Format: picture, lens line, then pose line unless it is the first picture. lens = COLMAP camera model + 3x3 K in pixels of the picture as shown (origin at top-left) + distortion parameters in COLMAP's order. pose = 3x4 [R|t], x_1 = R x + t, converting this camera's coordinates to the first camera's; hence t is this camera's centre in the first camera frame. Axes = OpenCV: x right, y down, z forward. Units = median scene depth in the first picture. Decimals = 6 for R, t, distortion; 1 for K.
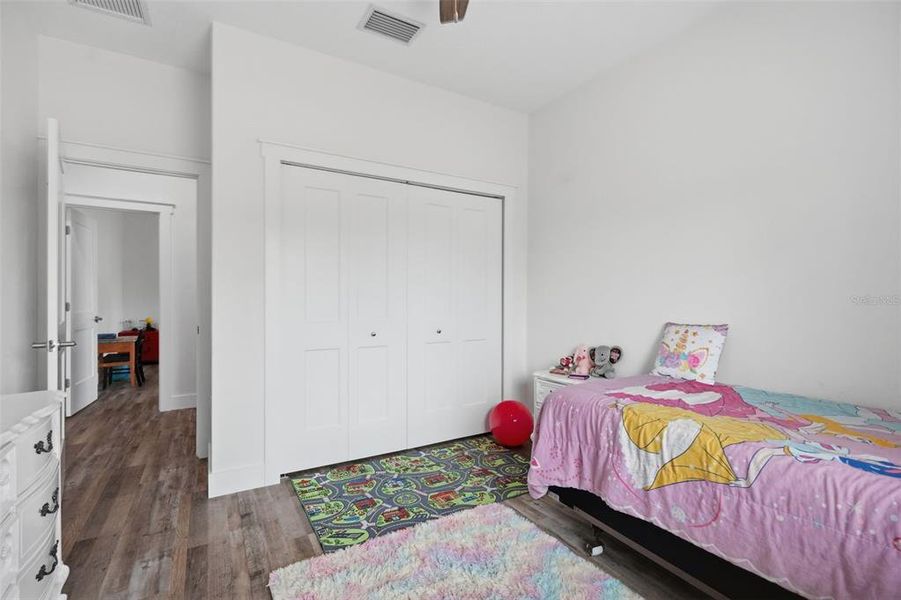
lens RADIAL K [[407.6, 0, 449.9], [0, 407.6, 298.8], [0, 0, 1]] dist [0.001209, 0.000416]
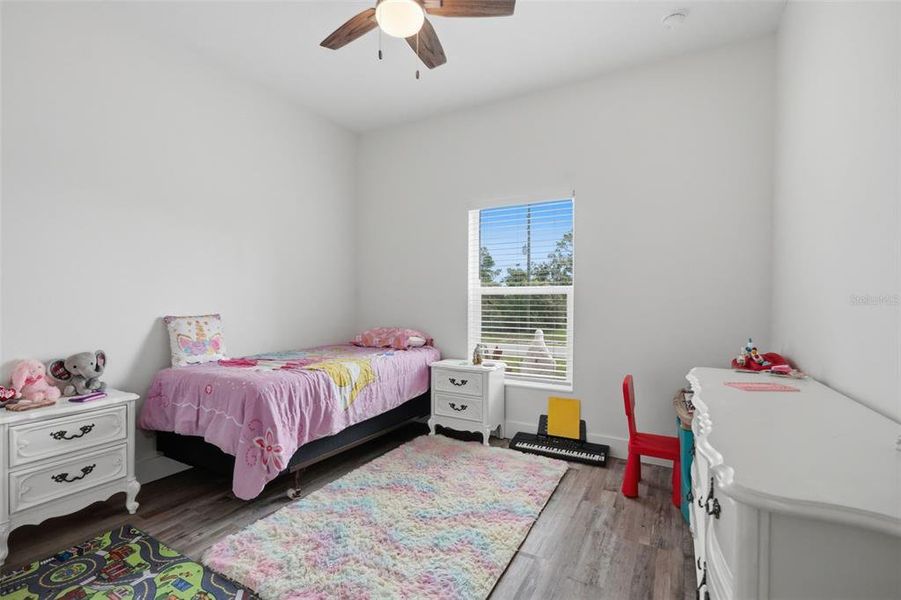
lens RADIAL K [[407.6, 0, 450.4], [0, 407.6, 301.2], [0, 0, 1]] dist [0.001209, 0.000416]
pose [[-0.500379, -0.000482, 0.865806, -0.760015], [-0.005135, 0.999984, -0.002411, 0.021006], [-0.865791, -0.005653, -0.500373, 0.956368]]
